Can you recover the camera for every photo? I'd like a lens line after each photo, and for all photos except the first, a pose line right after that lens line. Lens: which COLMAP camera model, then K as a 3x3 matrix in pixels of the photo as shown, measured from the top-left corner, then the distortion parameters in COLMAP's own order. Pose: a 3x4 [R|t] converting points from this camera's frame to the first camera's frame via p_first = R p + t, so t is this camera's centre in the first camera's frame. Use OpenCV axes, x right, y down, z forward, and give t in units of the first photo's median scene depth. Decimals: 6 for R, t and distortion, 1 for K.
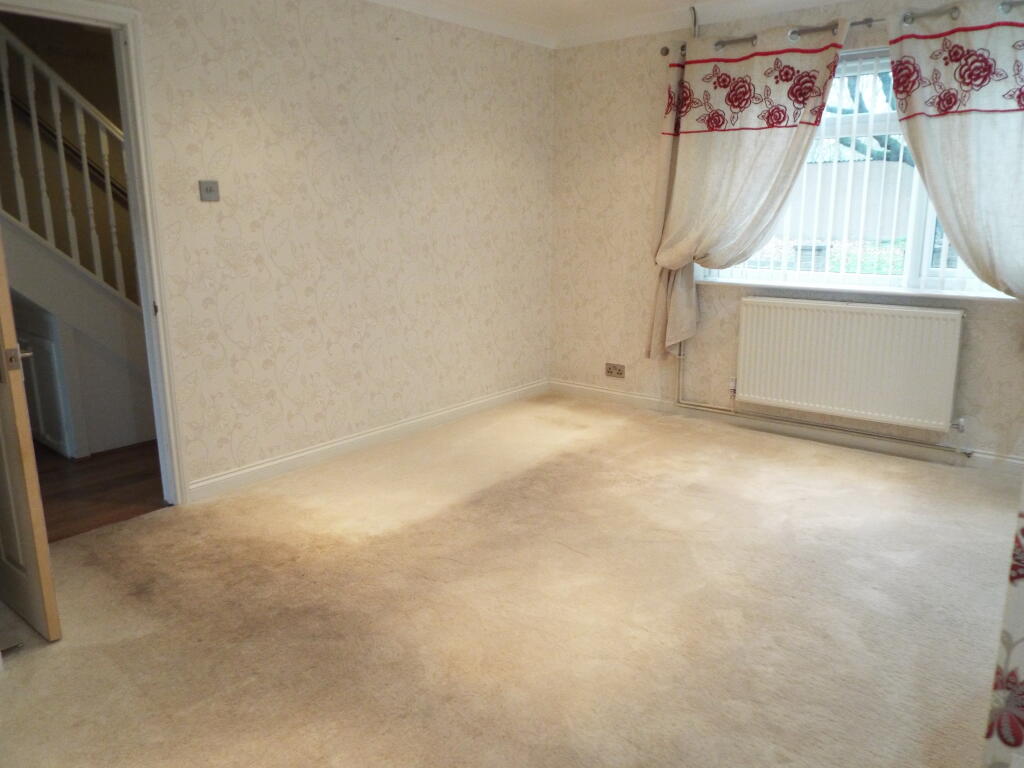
lens RADIAL K [[744.1, 0, 512.0], [0, 744.1, 384.0], [0, 0, 1]] dist [-0.000616, -0.060020]
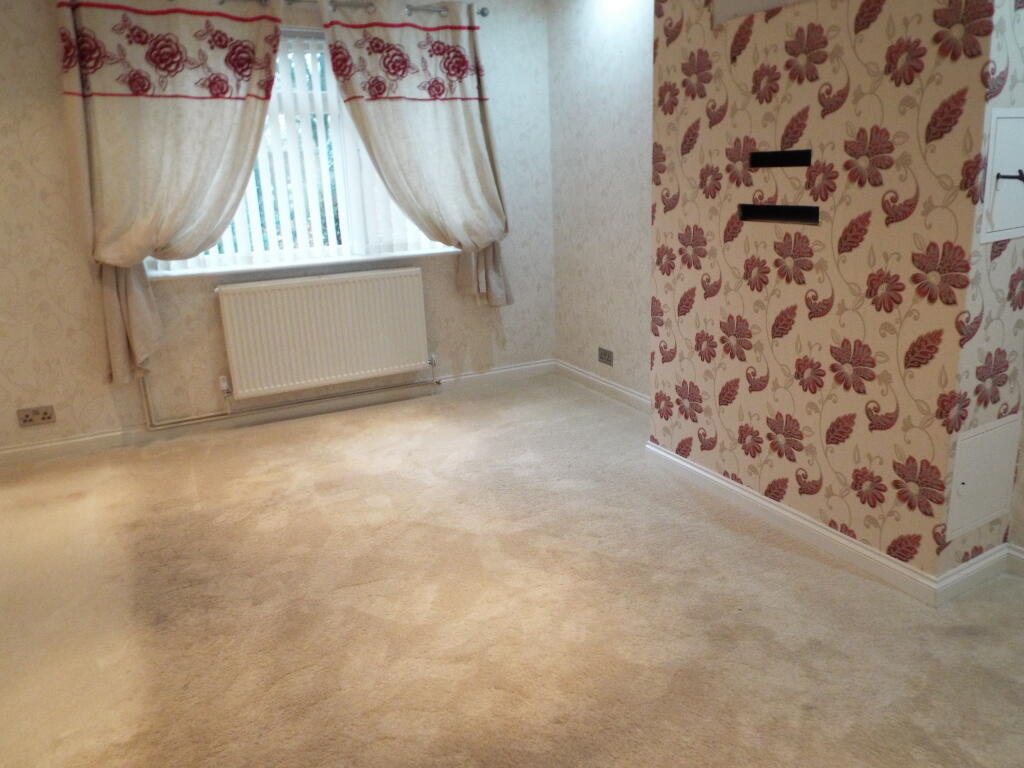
lens RADIAL K [[752.3, 0, 513.0], [0, 752.3, 401.5], [0, 0, 1]] dist [-0.040792, 0.006634]
pose [[0.349935, -0.264284, 0.898721, -0.459997], [0.234681, 0.953518, 0.189020, -0.079360], [-0.906901, 0.144768, 0.395692, 0.374592]]
